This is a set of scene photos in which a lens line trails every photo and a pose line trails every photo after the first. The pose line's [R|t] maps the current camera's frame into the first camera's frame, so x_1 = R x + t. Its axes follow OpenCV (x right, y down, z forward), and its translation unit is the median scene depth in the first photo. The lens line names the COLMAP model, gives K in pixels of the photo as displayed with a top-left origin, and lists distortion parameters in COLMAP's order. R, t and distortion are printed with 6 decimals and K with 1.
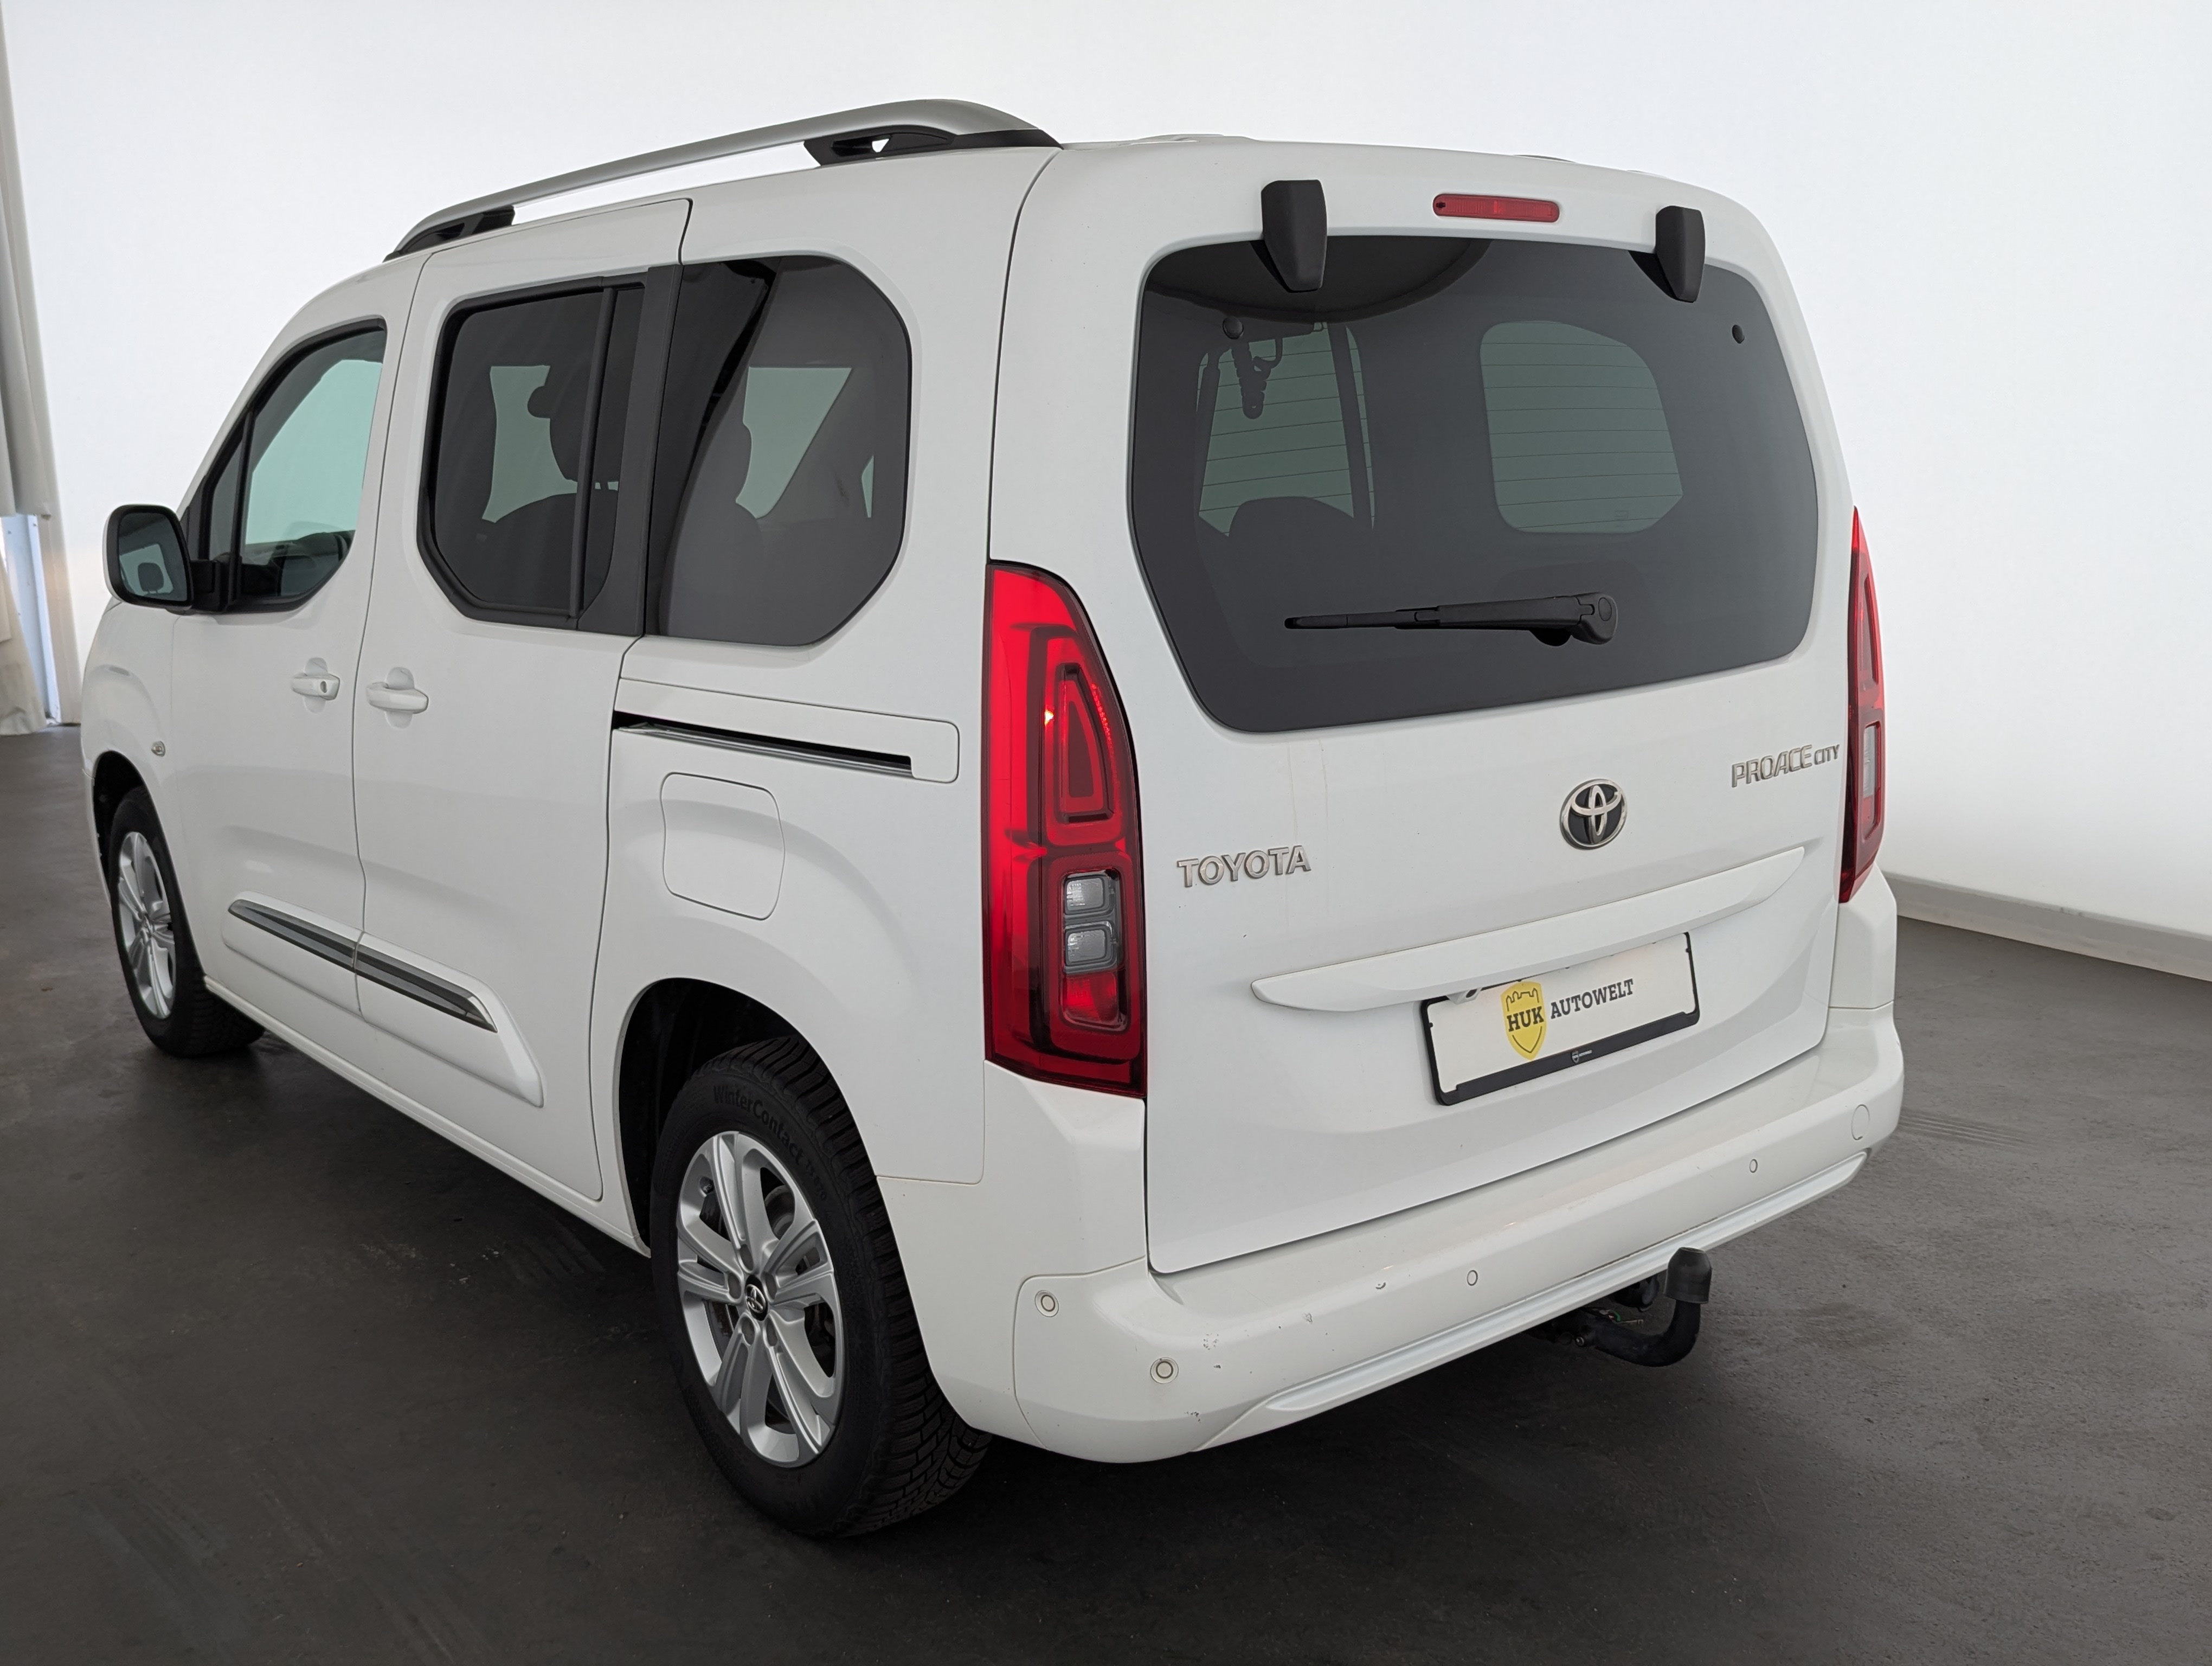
lens RADIAL K [[2127.3, 0, 1150.3], [0, 2127.3, 824.6], [0, 0, 1]] dist [0.008223, 0.028339]
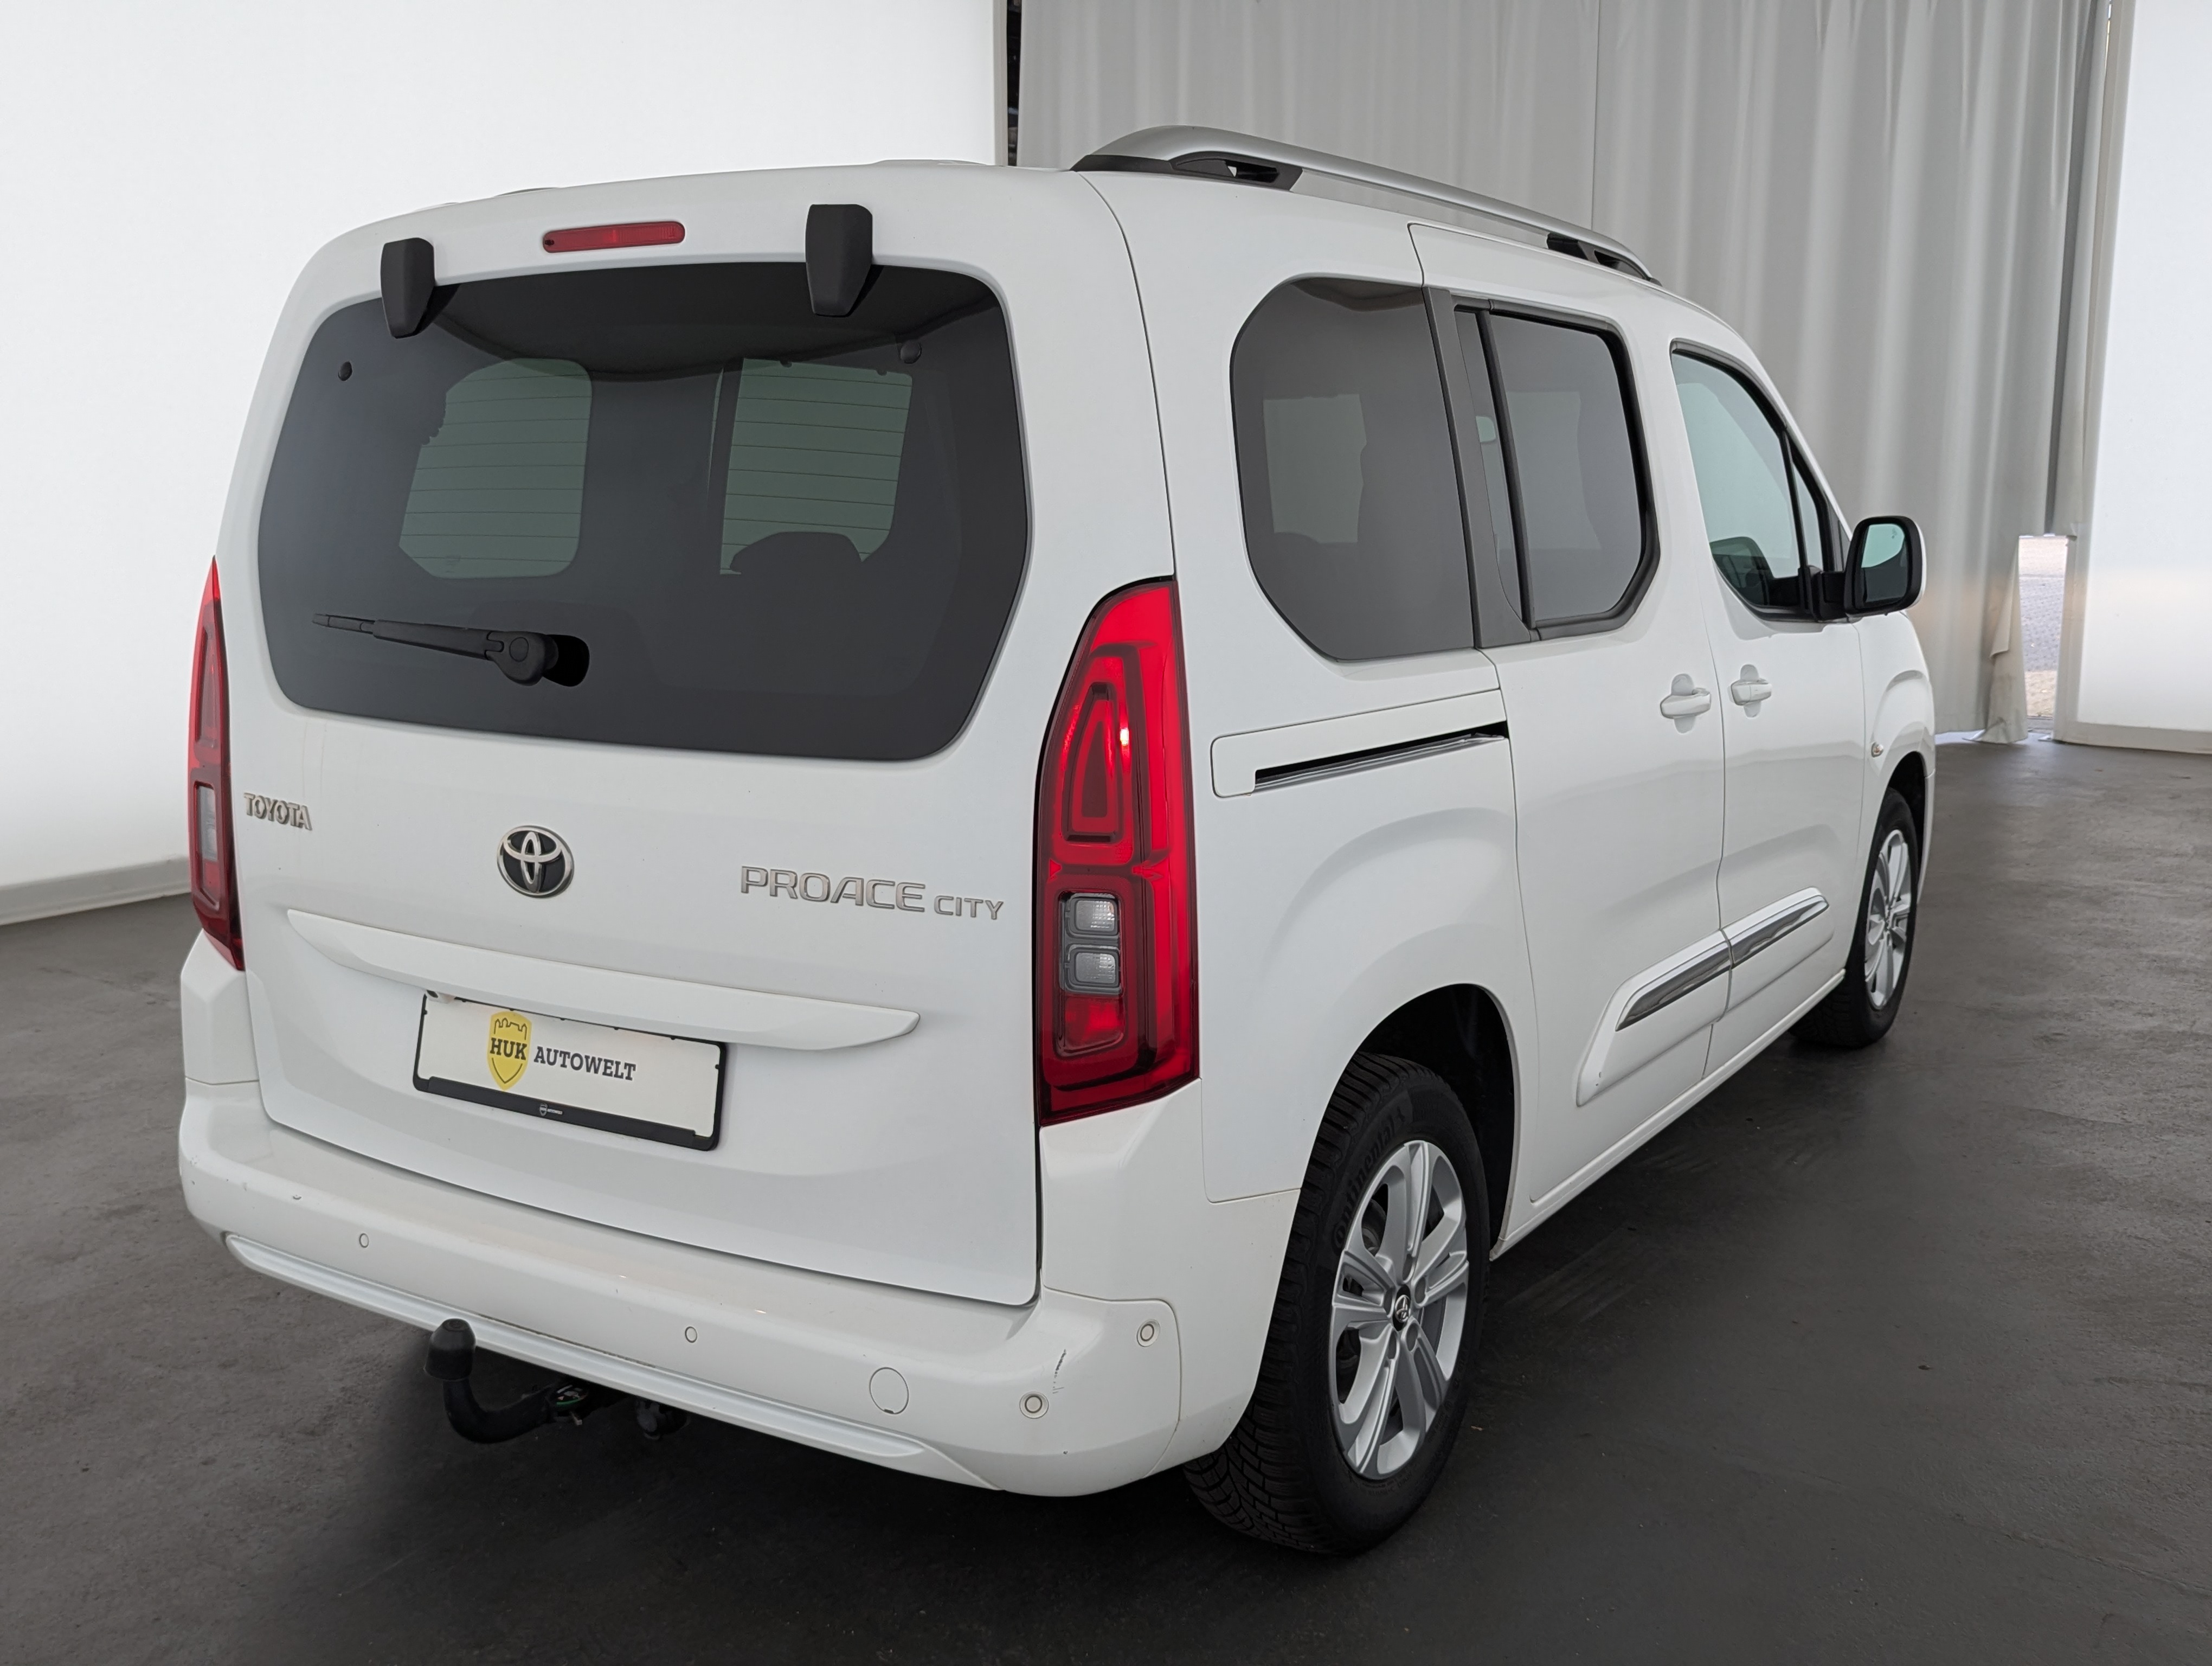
lens RADIAL K [[2147.0, 0, 1106.0], [0, 2147.0, 833.0], [0, 0, 1]] dist [-0.002284, 0.003961]
pose [[0.310157, 0.176492, -0.934159, 1.196849], [-0.181718, 0.975505, 0.123970, -0.185584], [0.933157, 0.131303, 0.334631, 0.915147]]
